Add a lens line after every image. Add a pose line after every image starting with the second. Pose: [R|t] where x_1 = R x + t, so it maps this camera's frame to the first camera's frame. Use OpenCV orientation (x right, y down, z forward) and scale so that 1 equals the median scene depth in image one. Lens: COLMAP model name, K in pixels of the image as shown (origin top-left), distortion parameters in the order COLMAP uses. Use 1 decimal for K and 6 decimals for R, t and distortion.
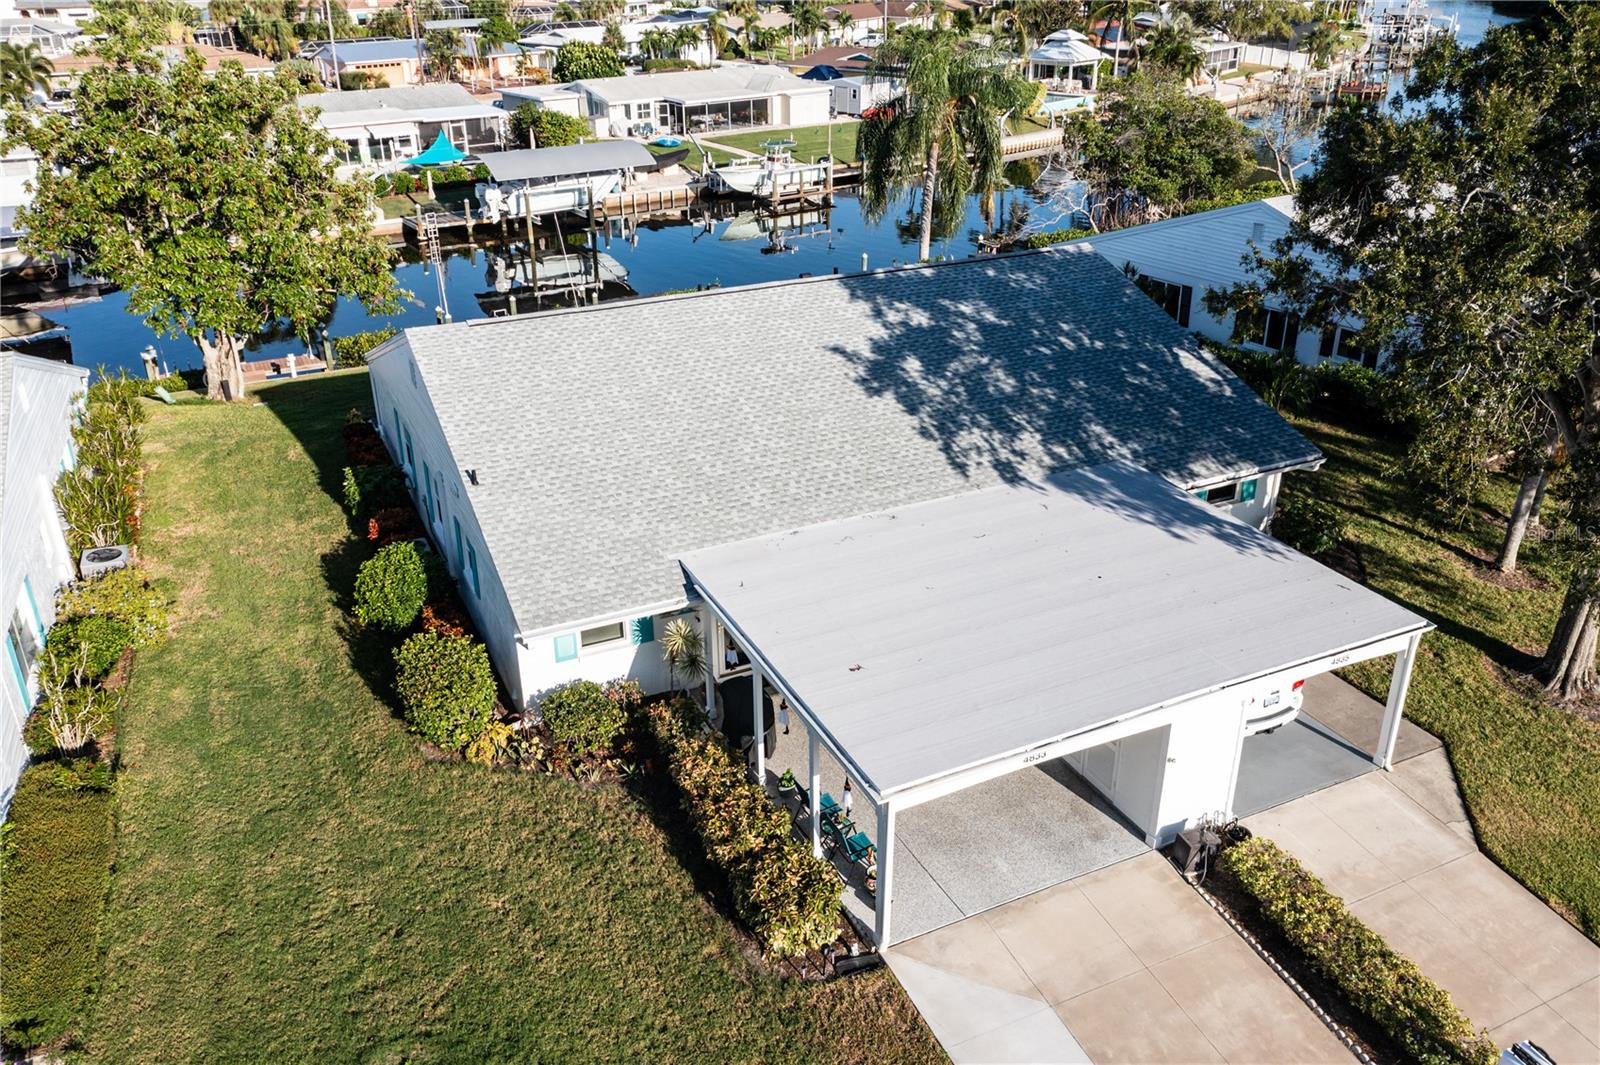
lens RADIAL K [[1234.4, 0, 800.0], [0, 1234.4, 532.5], [0, 0, 1]] dist [-0.000836, -0.001136]
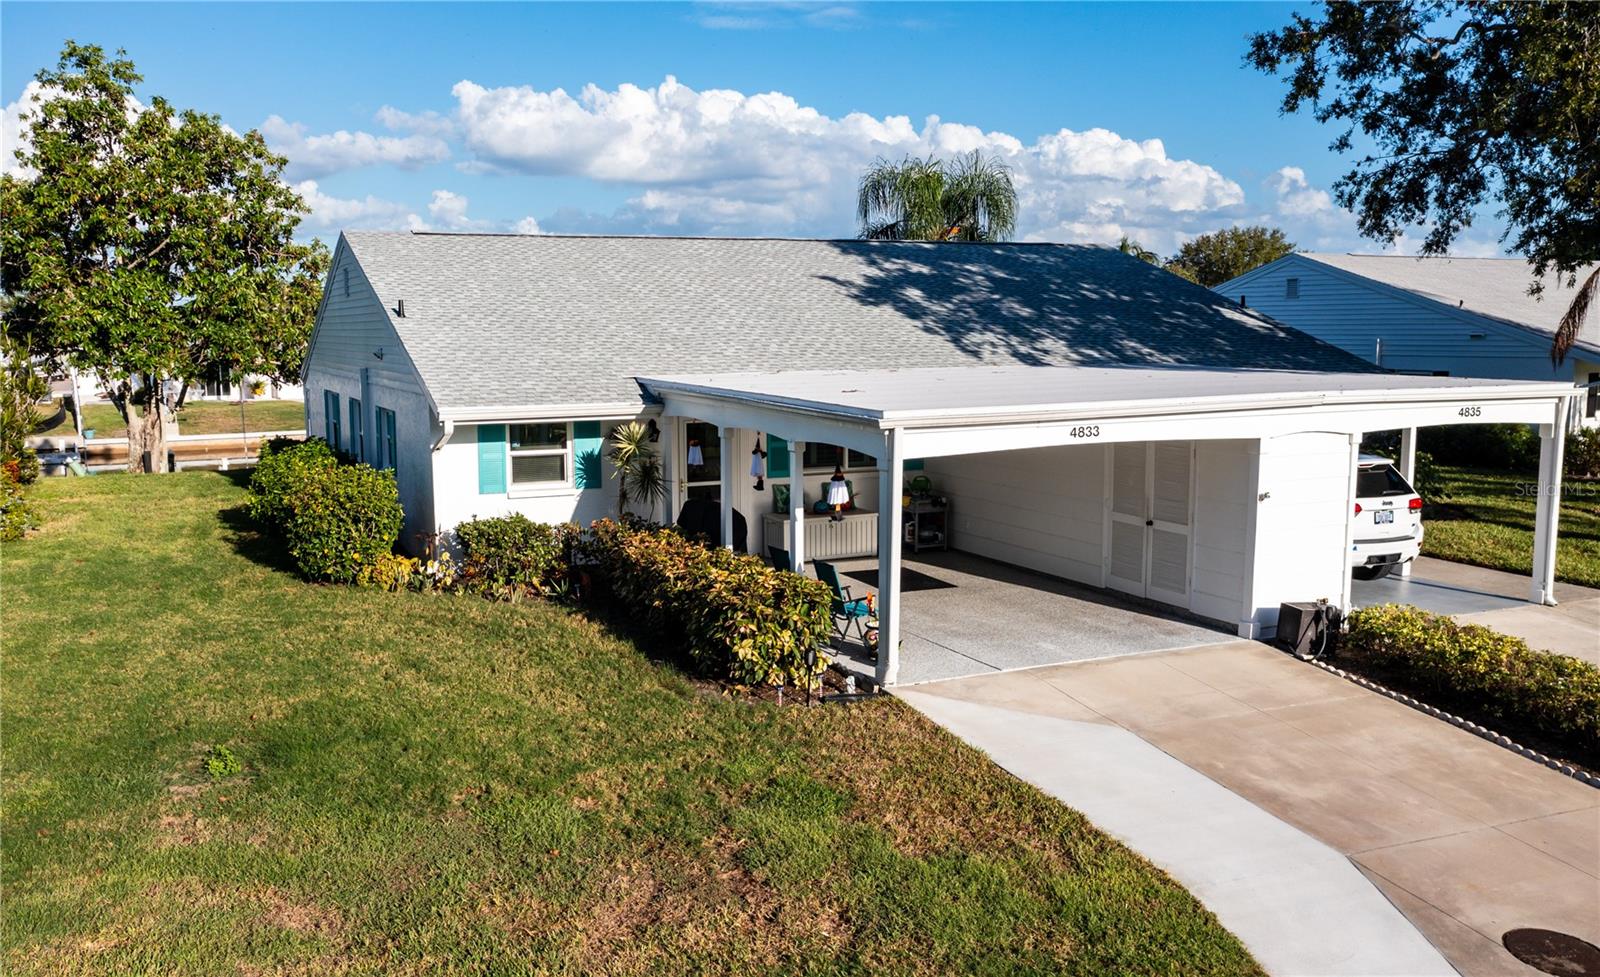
lens RADIAL K [[1346.4, 0, 733.2], [0, 1346.4, 534.5], [0, 0, 1]] dist [-0.006009, 0.008686]
pose [[0.999140, 0.008536, -0.040586, 0.004492], [-0.019825, 0.957846, -0.286597, 0.327757], [0.036429, 0.287155, 0.957191, 0.143327]]
